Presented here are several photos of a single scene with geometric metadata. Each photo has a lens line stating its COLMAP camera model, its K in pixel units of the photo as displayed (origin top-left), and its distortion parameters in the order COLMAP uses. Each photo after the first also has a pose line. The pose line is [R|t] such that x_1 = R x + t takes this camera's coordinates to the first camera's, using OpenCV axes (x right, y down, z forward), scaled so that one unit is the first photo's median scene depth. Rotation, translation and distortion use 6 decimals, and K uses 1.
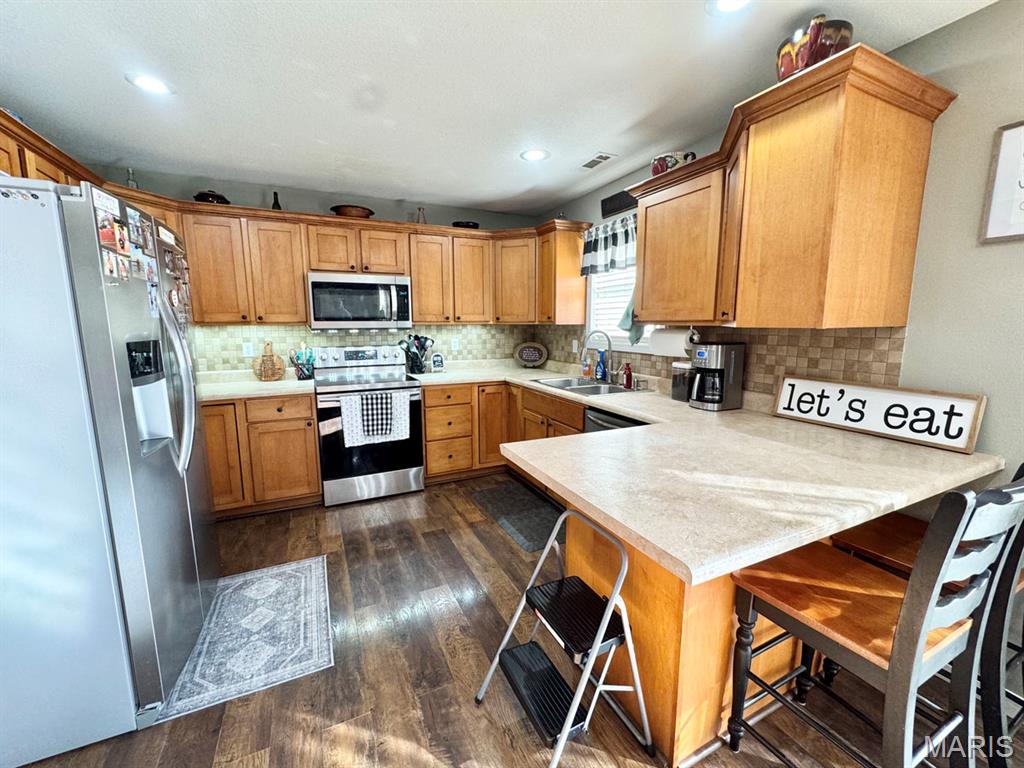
lens RADIAL K [[413.2, 0, 508.9], [0, 413.2, 384.0], [0, 0, 1]] dist [-0.001461, 0.000338]
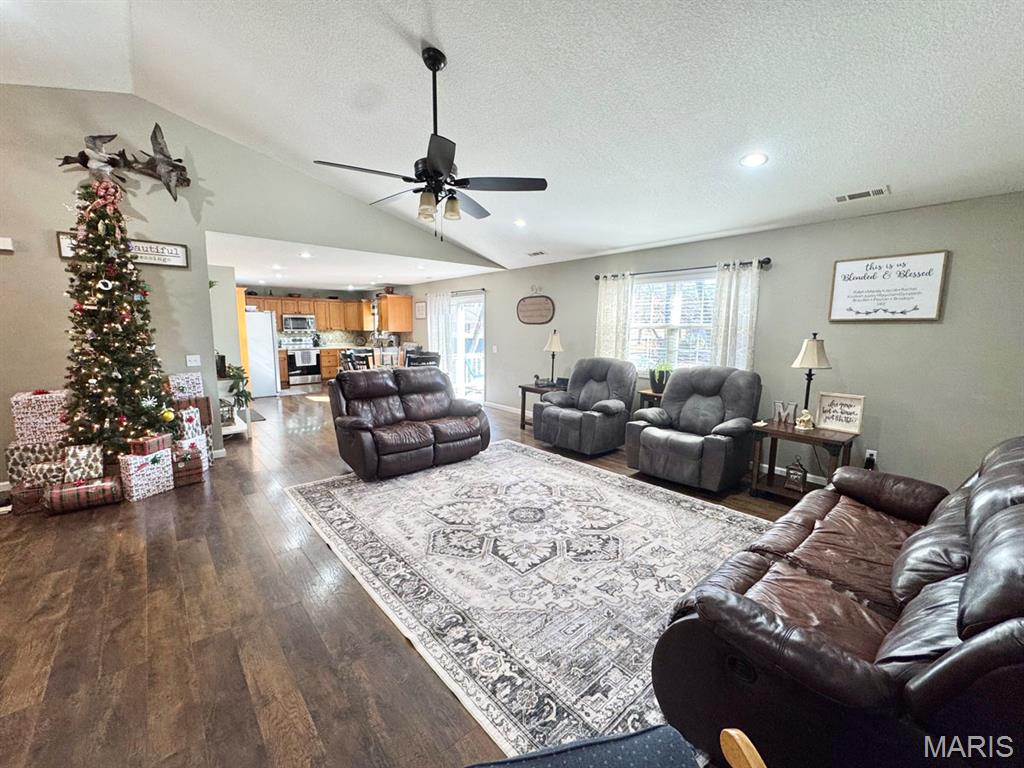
lens RADIAL K [[413.2, 0, 508.9], [0, 413.2, 384.0], [0, 0, 1]] dist [-0.001461, 0.000338]
pose [[0.962923, -0.027699, 0.268350, 0.333930], [0.030801, 0.999498, -0.007355, 0.337967], [-0.268012, 0.015348, 0.963293, -2.460939]]
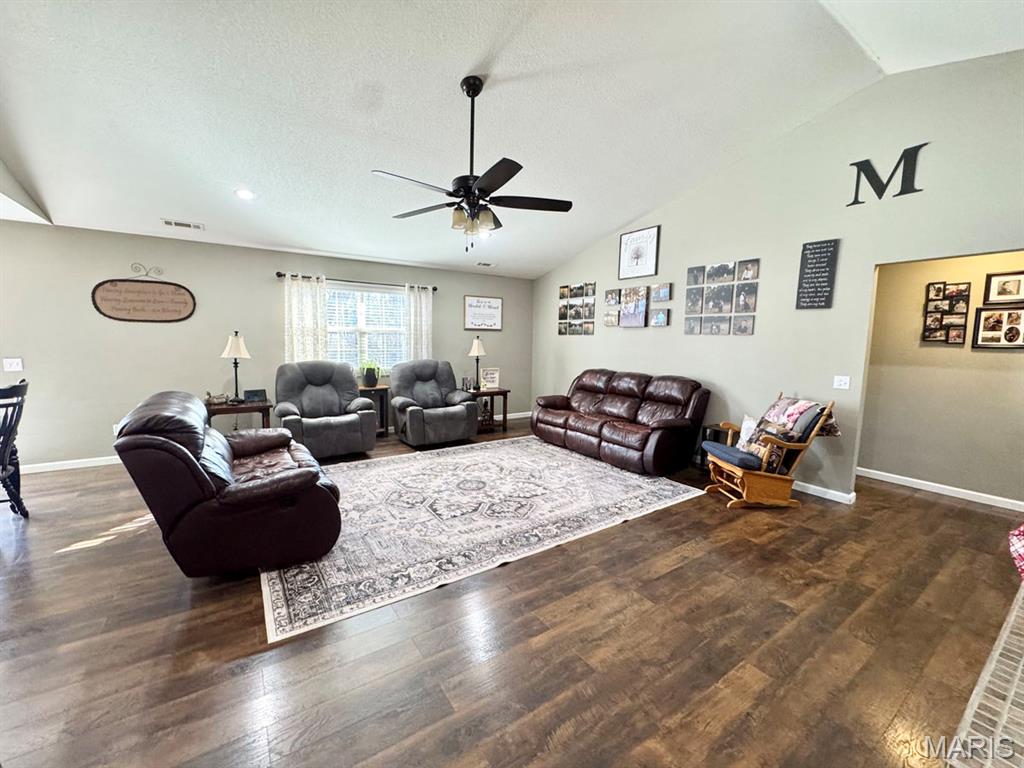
lens RADIAL K [[413.2, 0, 508.9], [0, 413.2, 384.0], [0, 0, 1]] dist [-0.001461, 0.000338]
pose [[-0.146544, -0.109559, 0.983118, -0.514534], [0.129171, 0.983219, 0.128825, 0.216561], [-0.980734, 0.145869, -0.129933, -1.532853]]
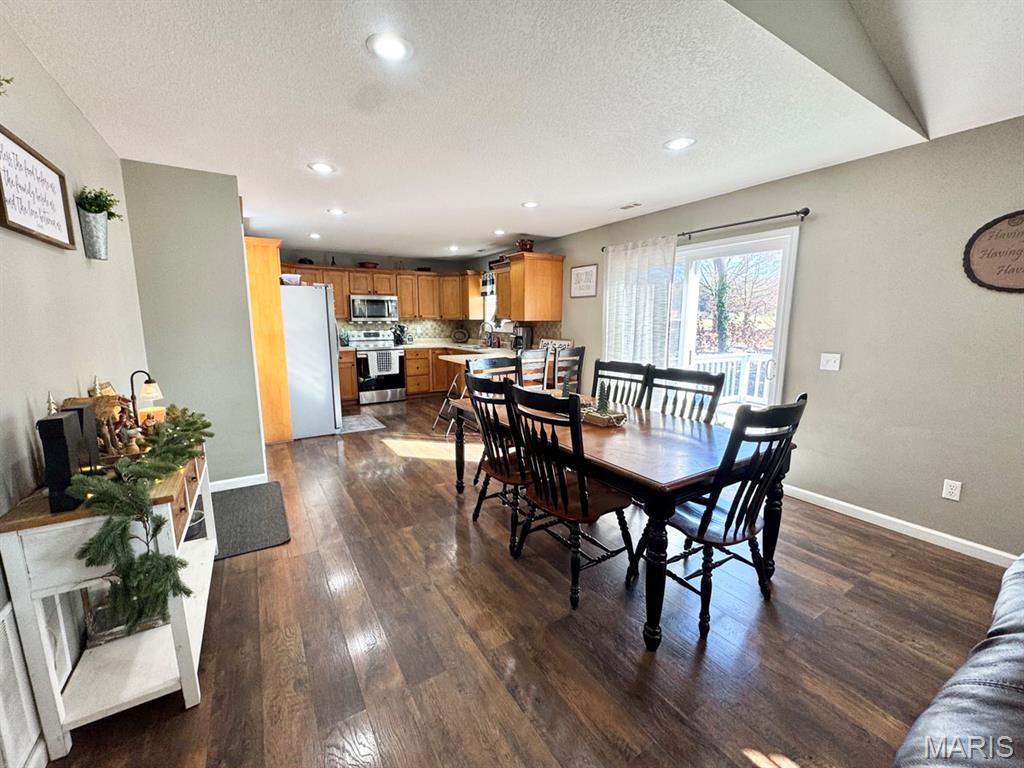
lens RADIAL K [[413.2, 0, 508.9], [0, 413.2, 384.0], [0, 0, 1]] dist [-0.001461, 0.000338]
pose [[0.993998, -0.013598, 0.108554, 0.083889], [0.012432, 0.999858, 0.011410, 0.159684], [-0.108694, -0.009992, 0.994025, -1.106719]]
